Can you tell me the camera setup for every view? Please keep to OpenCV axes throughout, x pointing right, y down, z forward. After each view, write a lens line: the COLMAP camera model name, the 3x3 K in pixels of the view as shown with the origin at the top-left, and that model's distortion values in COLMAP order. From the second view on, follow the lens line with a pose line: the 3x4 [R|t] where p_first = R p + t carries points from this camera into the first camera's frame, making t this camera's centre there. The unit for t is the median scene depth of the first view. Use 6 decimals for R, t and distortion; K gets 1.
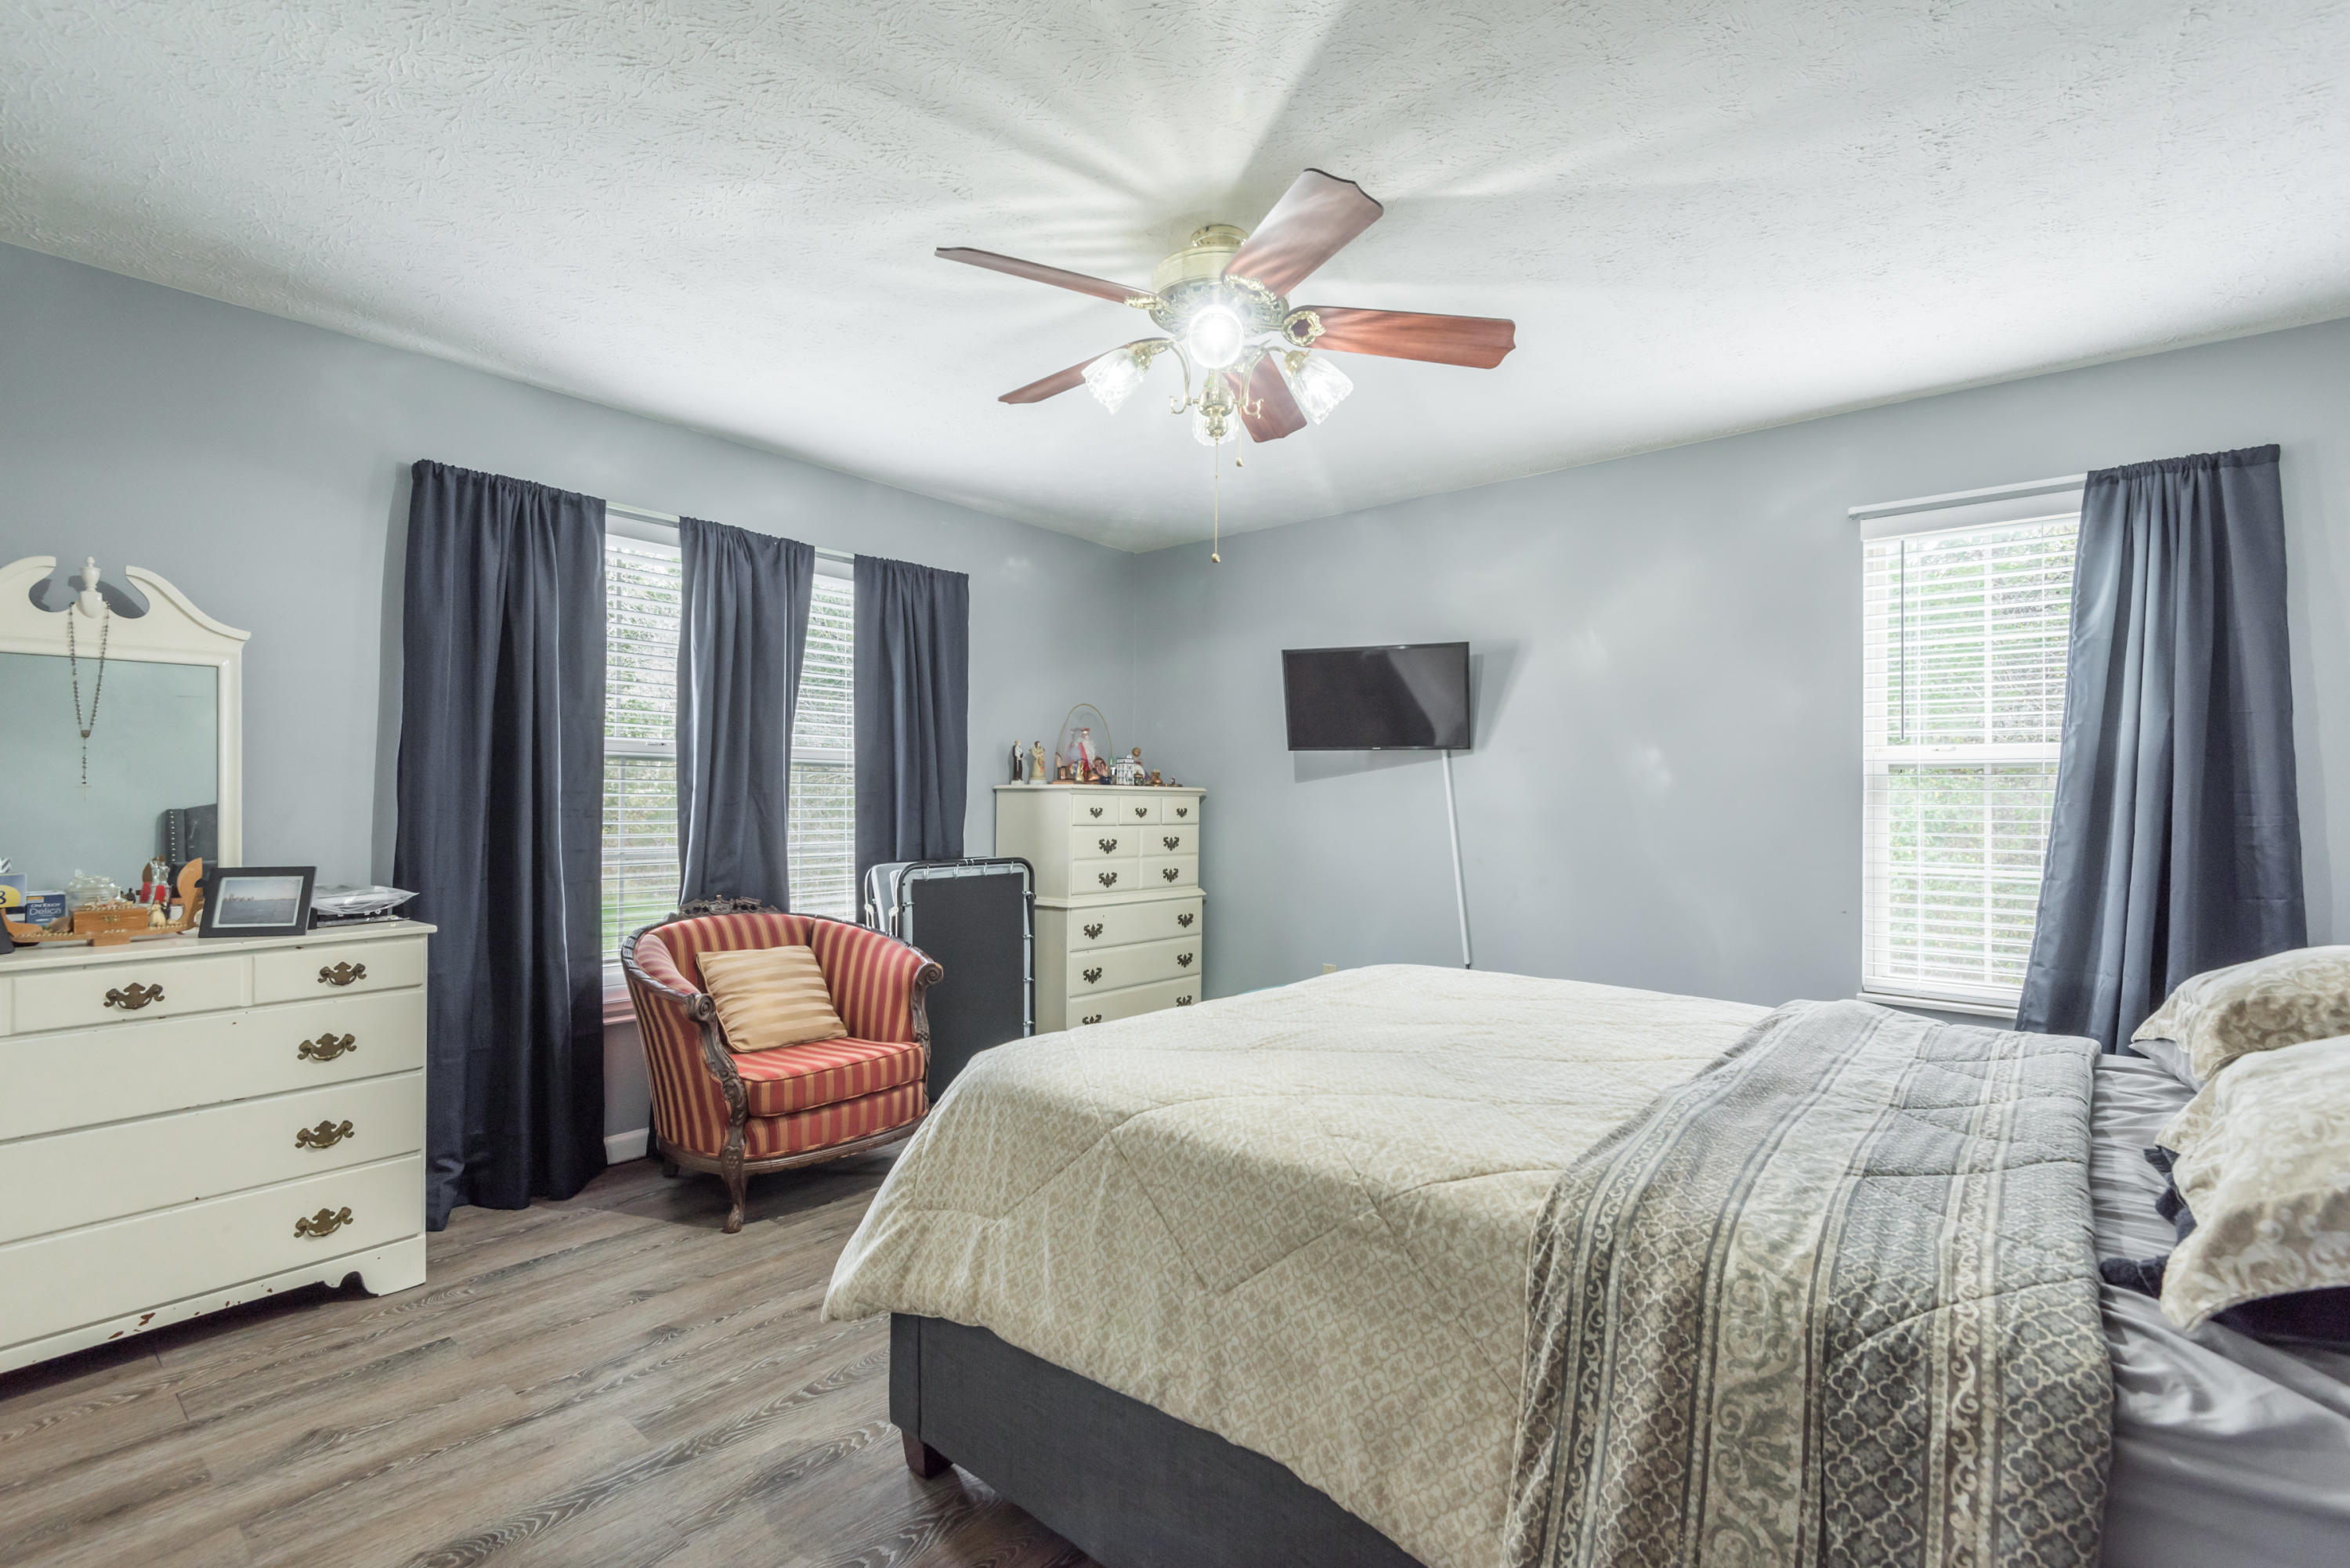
lens RADIAL K [[1051.0, 0, 1176.5], [0, 1051.0, 791.0], [0, 0, 1]] dist [0.000231, -0.000843]
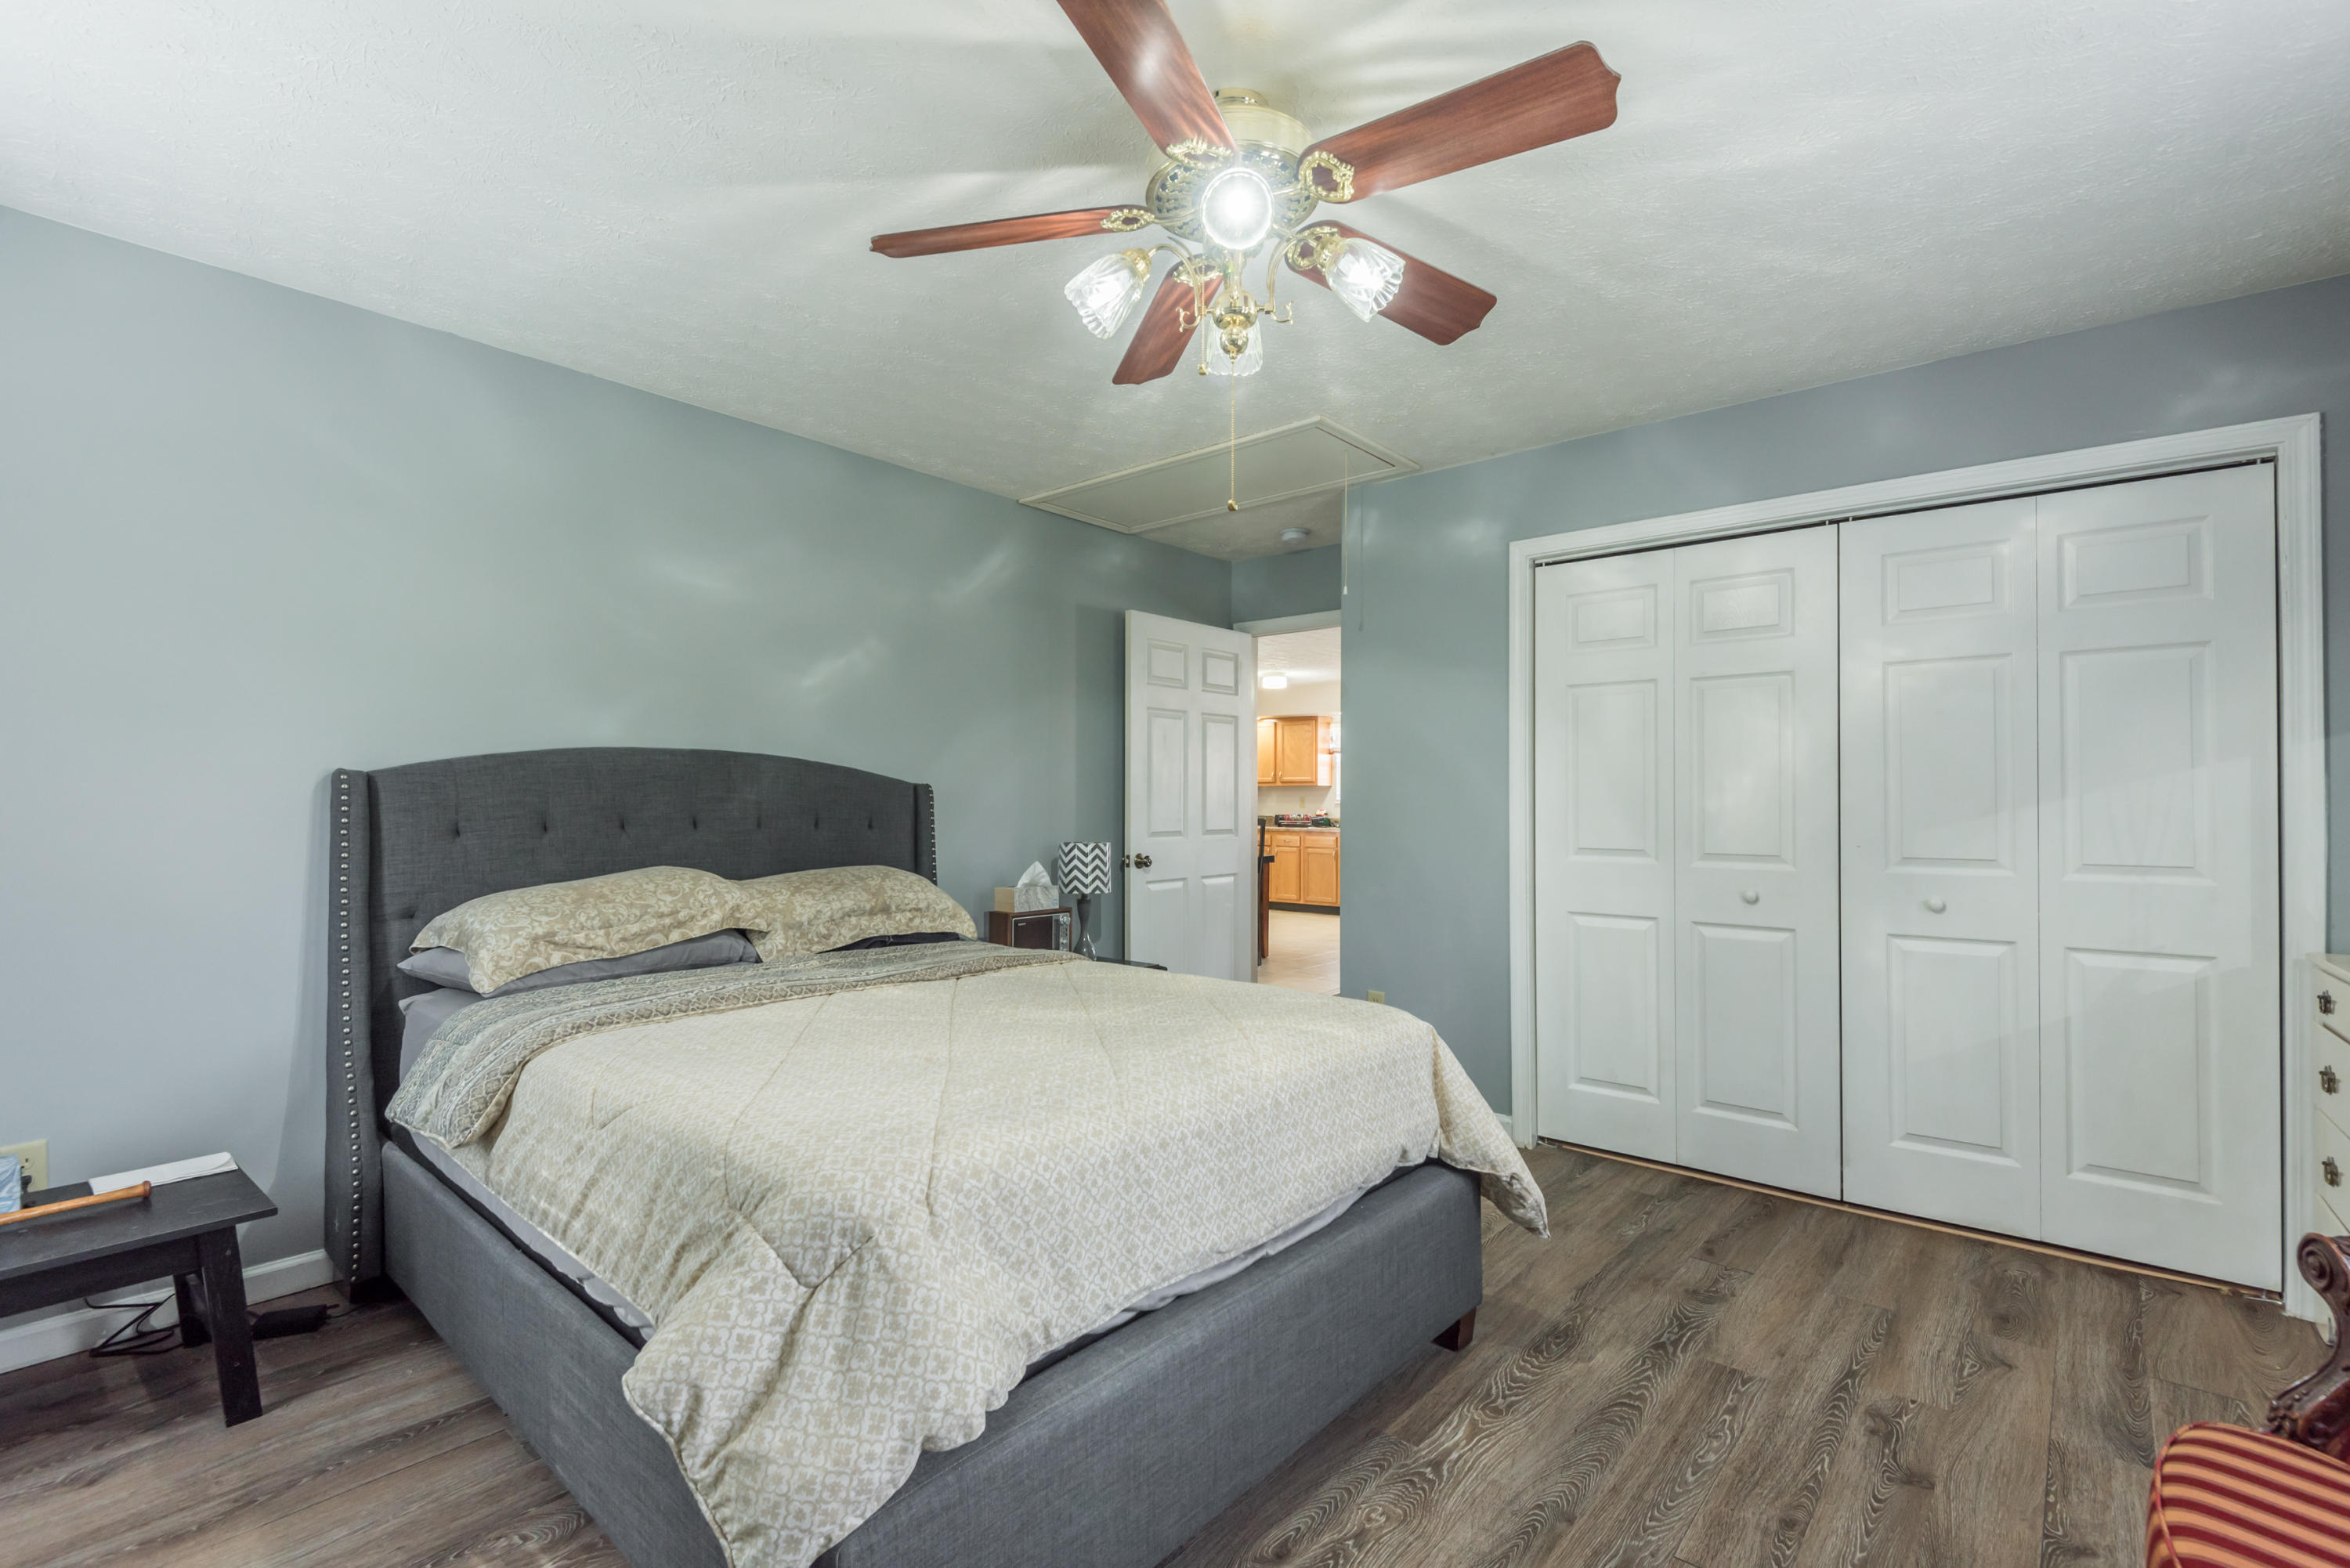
lens RADIAL K [[1051.0, 0, 1171.5], [0, 1051.0, 790.1], [0, 0, 1]] dist [0.000231, -0.000843]
pose [[-0.999697, -0.002146, -0.024532, 0.129922], [-0.002176, 0.999997, 0.001212, -0.024262], [0.024530, 0.001265, -0.999698, 2.105919]]
